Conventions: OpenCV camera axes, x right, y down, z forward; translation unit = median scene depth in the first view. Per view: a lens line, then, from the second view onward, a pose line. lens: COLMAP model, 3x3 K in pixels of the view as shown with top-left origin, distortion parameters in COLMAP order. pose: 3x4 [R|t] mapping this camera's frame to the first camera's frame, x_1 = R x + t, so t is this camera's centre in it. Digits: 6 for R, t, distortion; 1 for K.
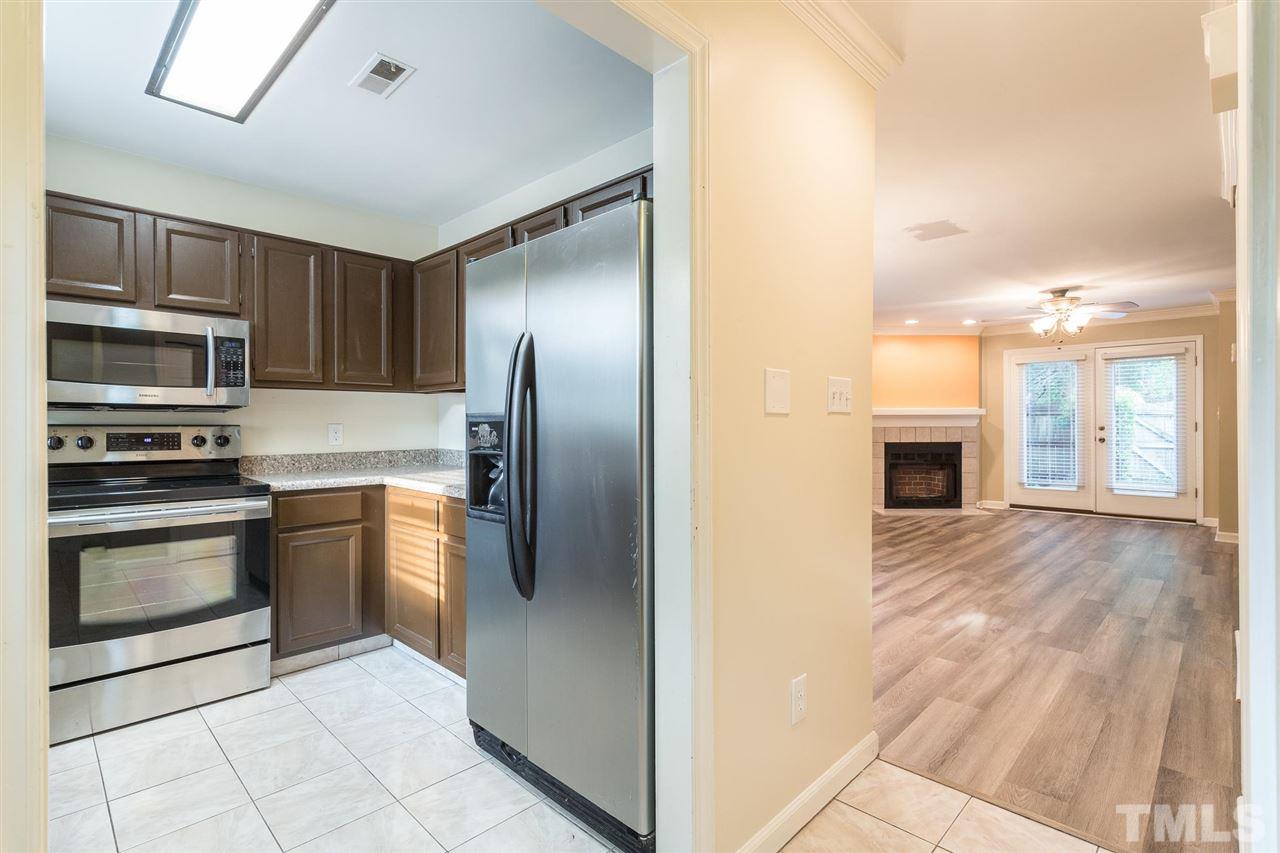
lens RADIAL K [[612.3, 0, 637.6], [0, 612.3, 423.4], [0, 0, 1]] dist [0.007111, -0.001247]
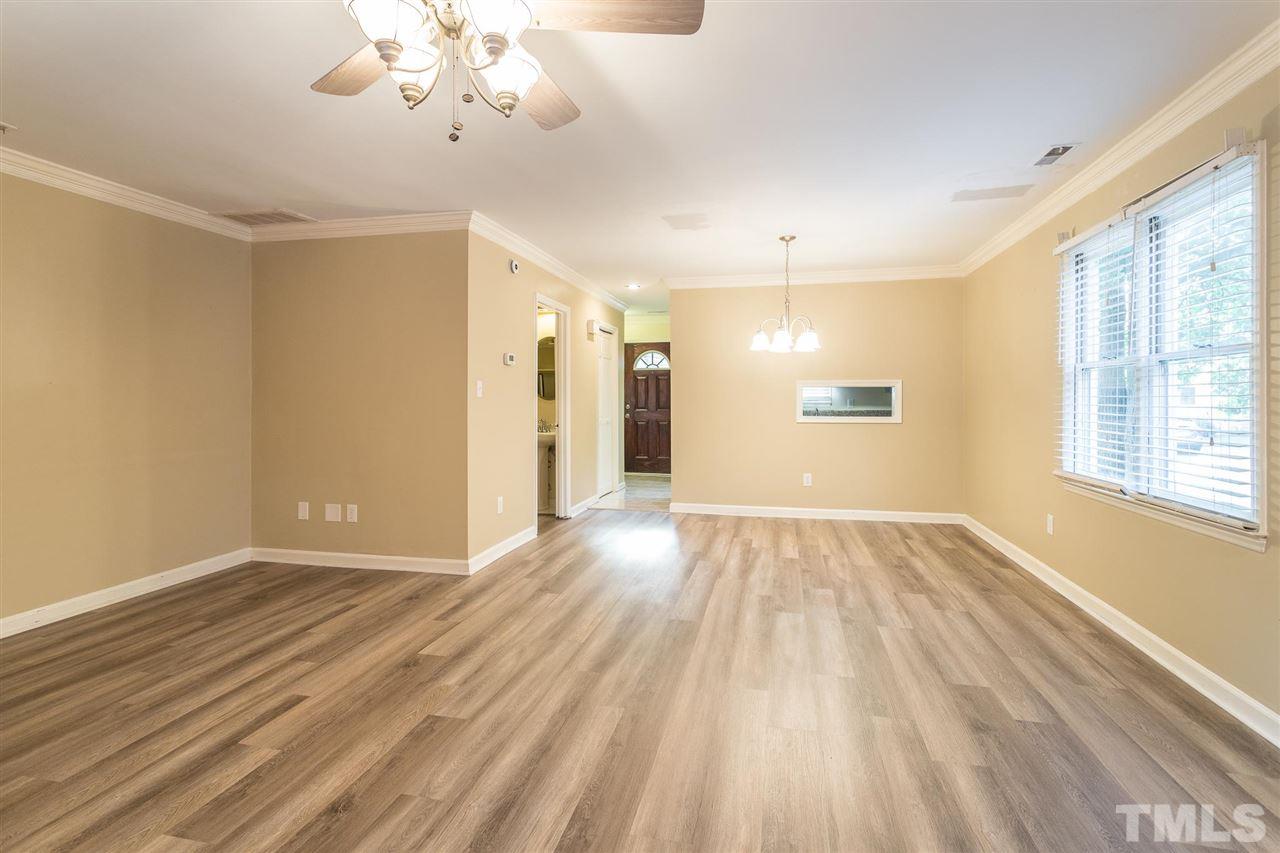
lens RADIAL K [[612.3, 0, 638.9], [0, 612.3, 401.4], [0, 0, 1]] dist [0.007111, -0.001247]
pose [[-0.854954, 0.005984, -0.518669, 0.600141], [0.002811, 0.999972, 0.006904, -0.004857], [0.518696, 0.004445, -0.854947, 1.008365]]
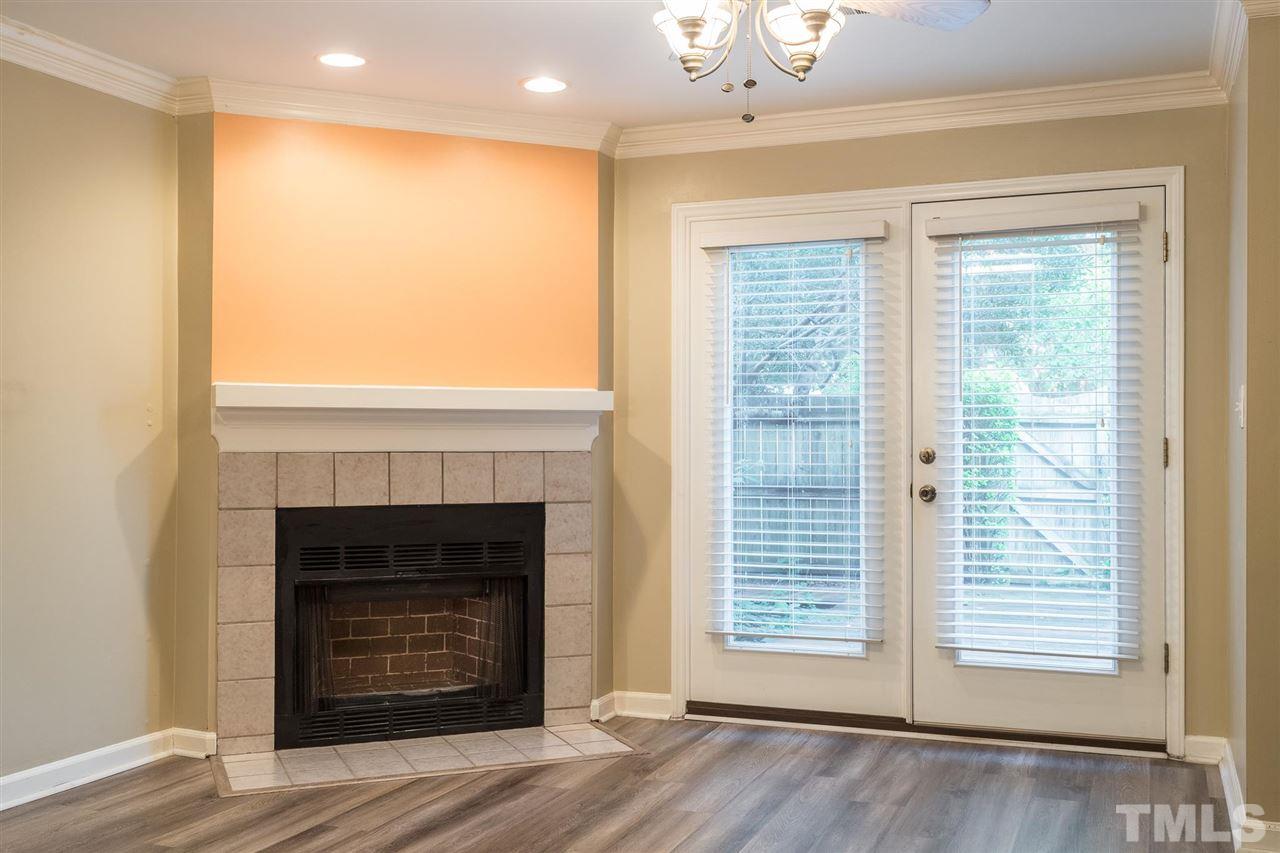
lens RADIAL K [[1288.9, 0, 640.8], [0, 1288.9, 434.3], [0, 0, 1]] dist [0.006909, 0.000000]
pose [[0.923179, 0.006741, 0.384310, 0.365327], [-0.003768, 0.999957, -0.008487, 0.002661], [-0.384351, 0.006387, 0.923165, 0.446561]]
